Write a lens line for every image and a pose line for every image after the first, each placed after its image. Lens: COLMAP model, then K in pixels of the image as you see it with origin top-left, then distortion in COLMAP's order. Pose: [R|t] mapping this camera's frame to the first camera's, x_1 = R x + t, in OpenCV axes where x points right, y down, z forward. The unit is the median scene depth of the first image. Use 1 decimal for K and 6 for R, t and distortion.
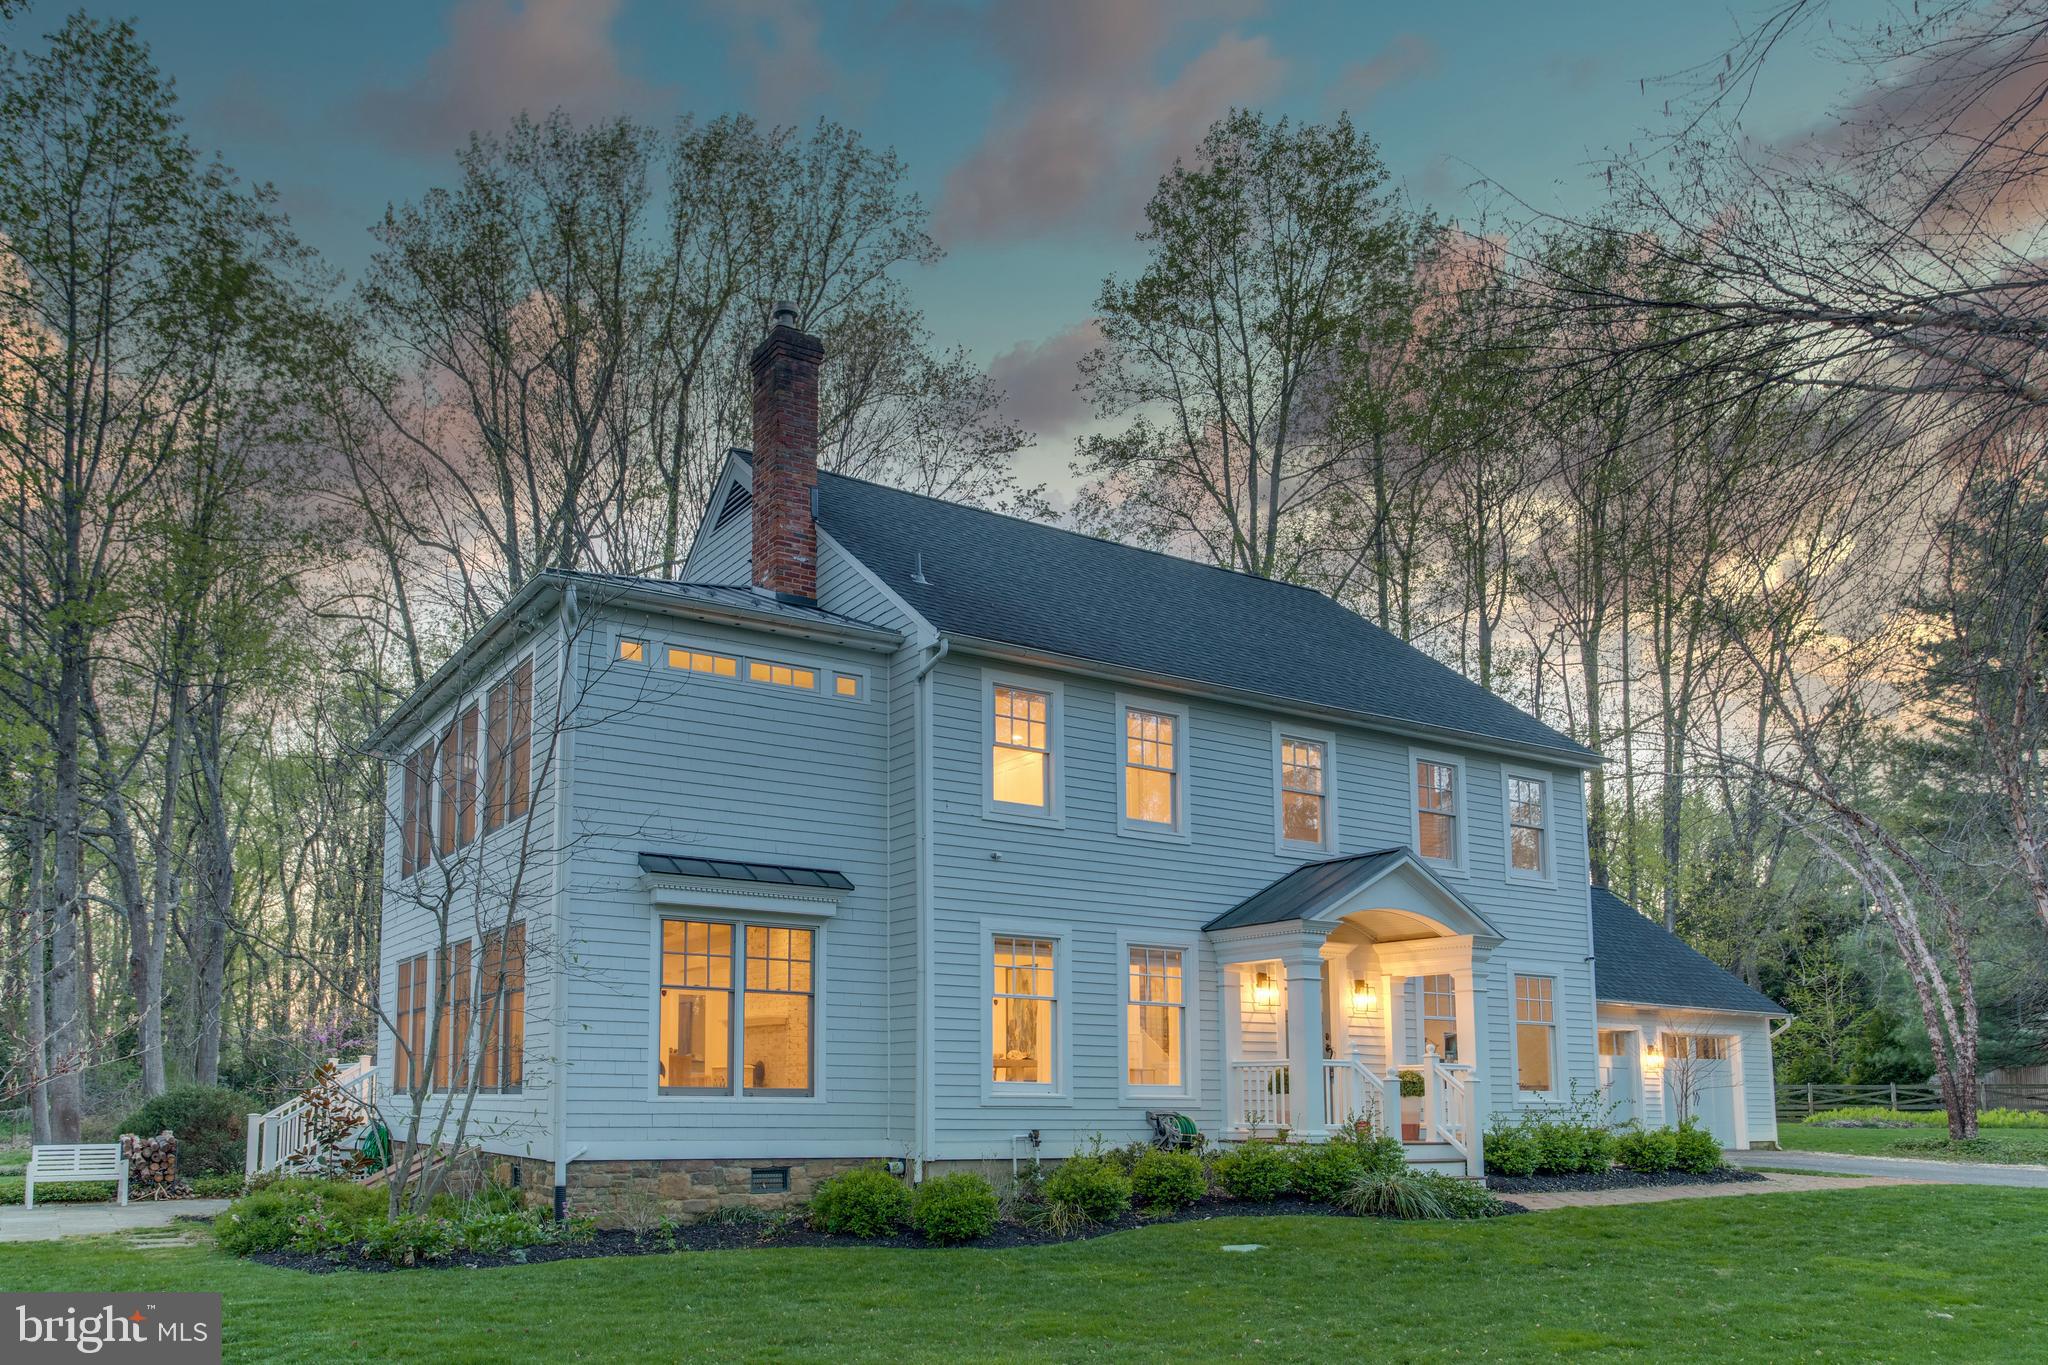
lens RADIAL K [[1487.8, 0, 891.7], [0, 1487.8, 697.2], [0, 0, 1]] dist [-0.000918, -0.005753]
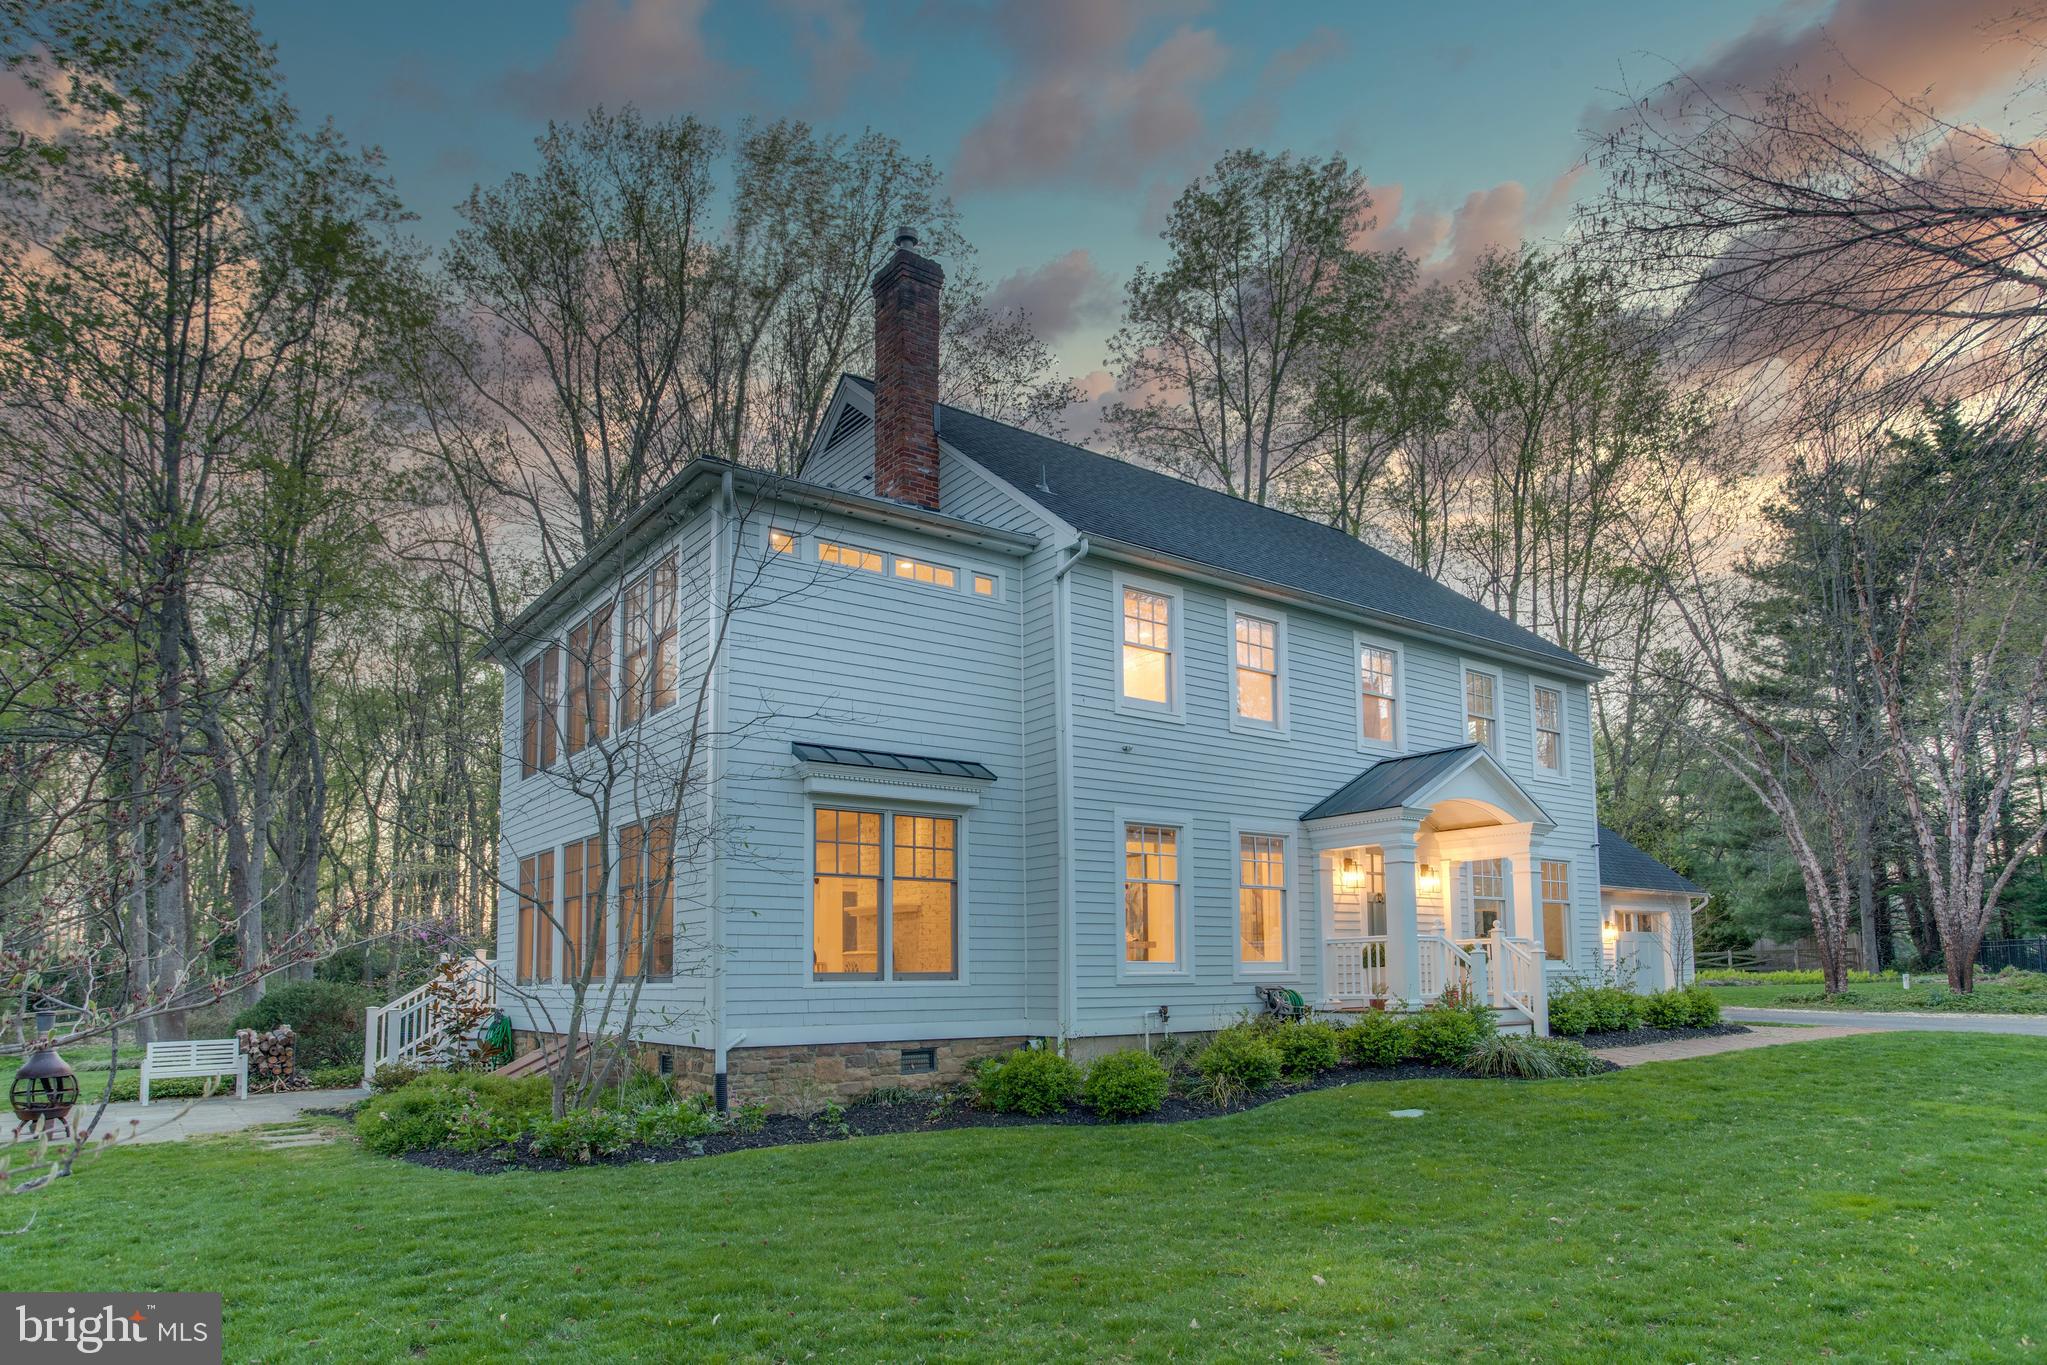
lens RADIAL K [[1224.8, 0, 1023.5], [0, 1224.8, 682.5], [0, 0, 1]] dist [-0.021648, 0.003557]
pose [[0.993375, 0.006161, 0.114753, -0.097534], [-0.008978, 0.999671, 0.024045, 0.038060], [-0.114567, -0.024916, 0.993103, 0.143330]]
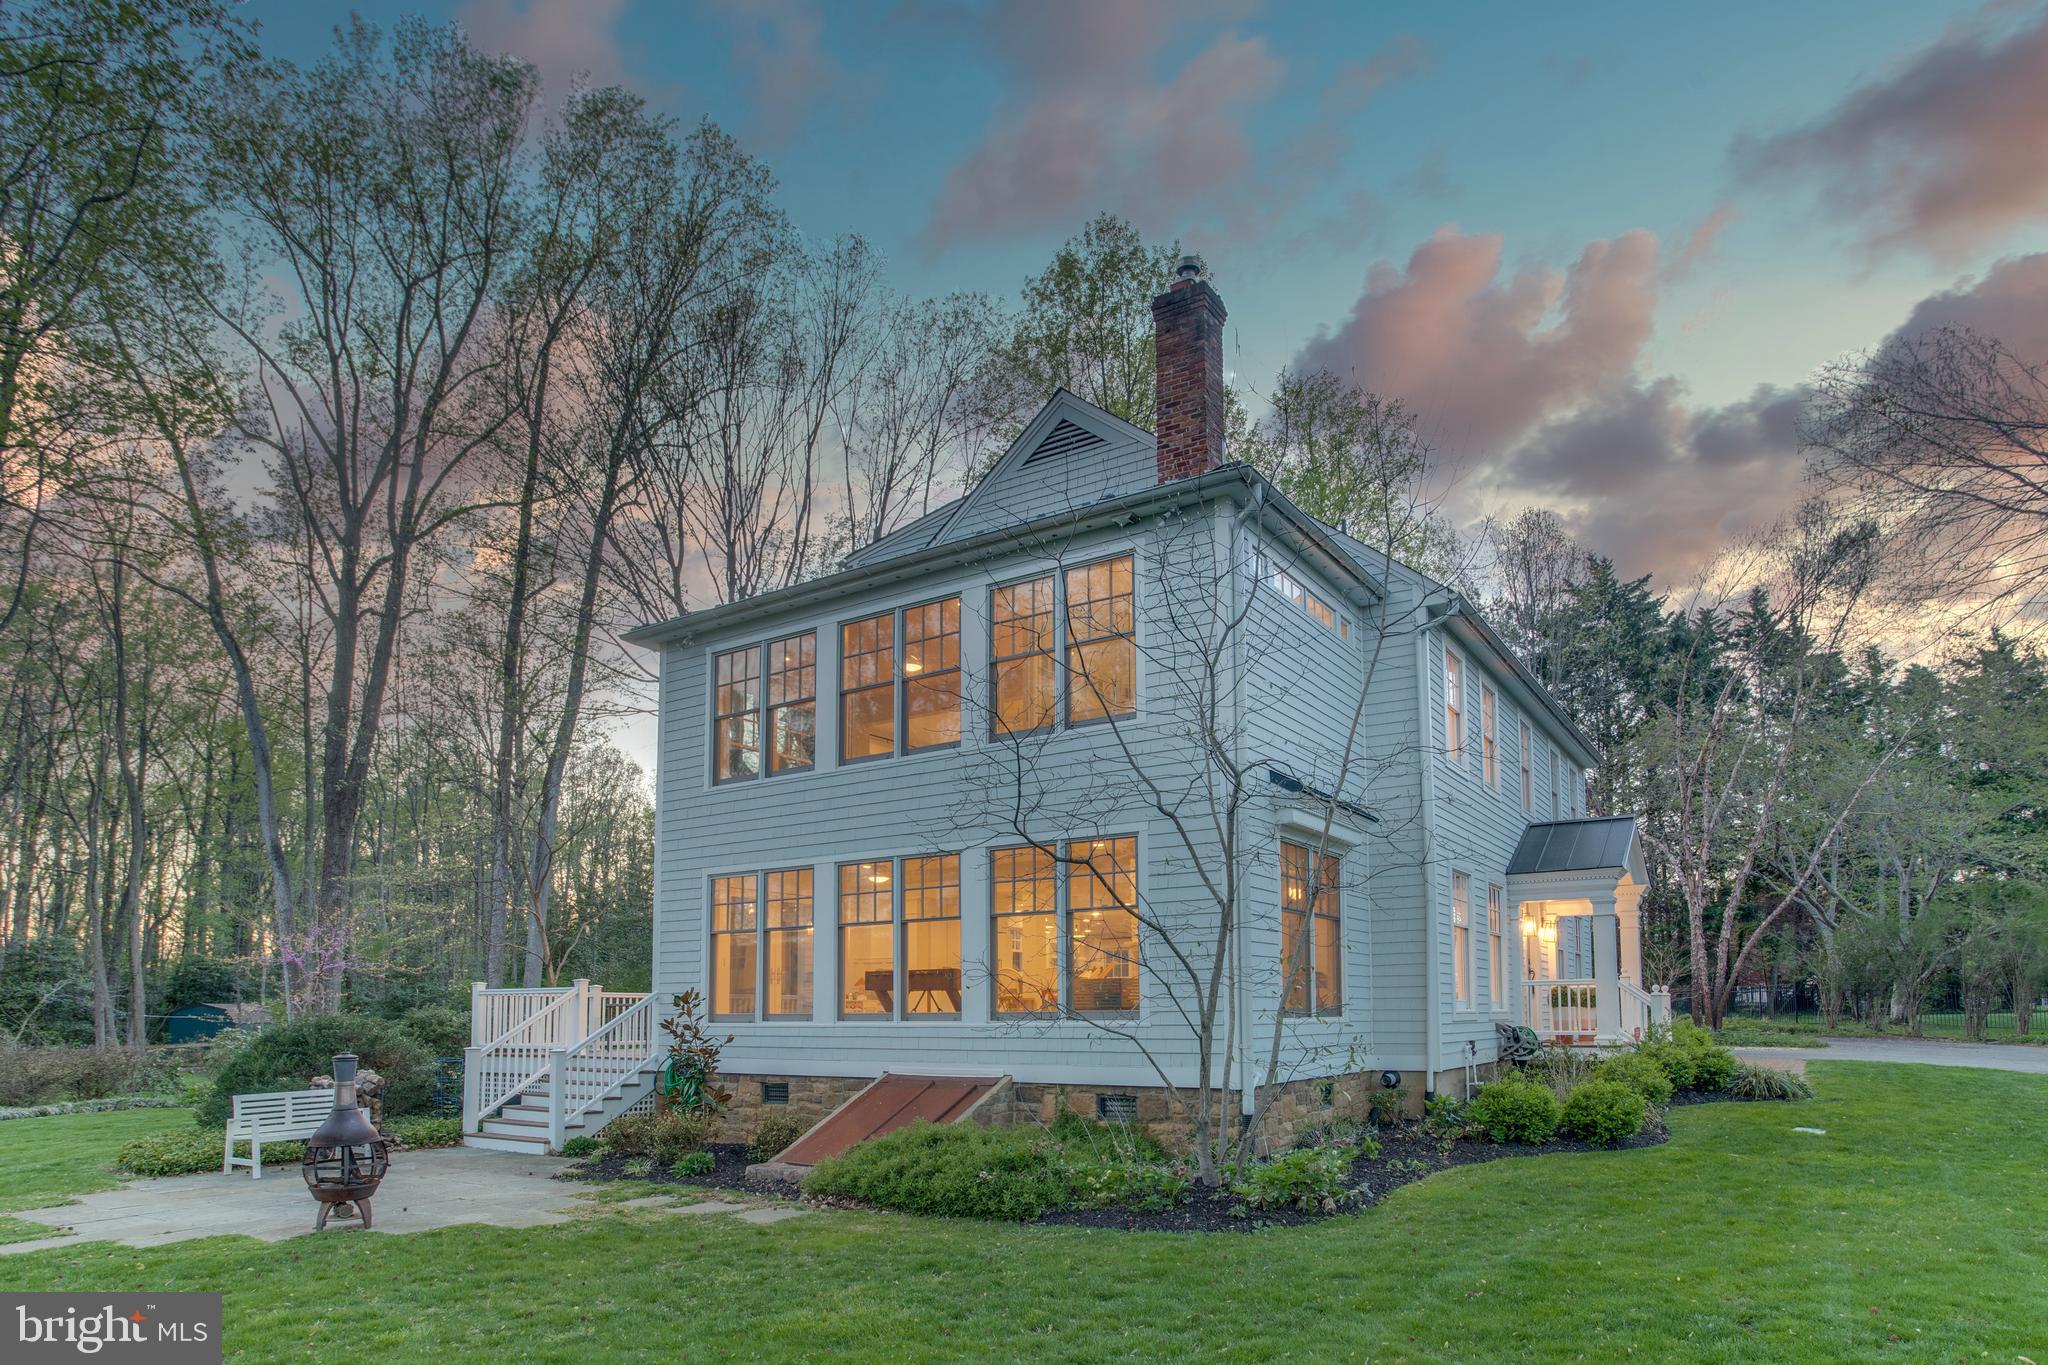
lens RADIAL K [[1197.4, 0, 1024.4], [0, 1197.4, 733.4], [0, 0, 1]] dist [-0.030376, 0.000138]
pose [[0.890822, 0.088164, 0.445717, -0.592028], [-0.102358, 0.994717, 0.007817, 0.079899], [-0.442673, -0.052586, 0.895140, 0.329632]]
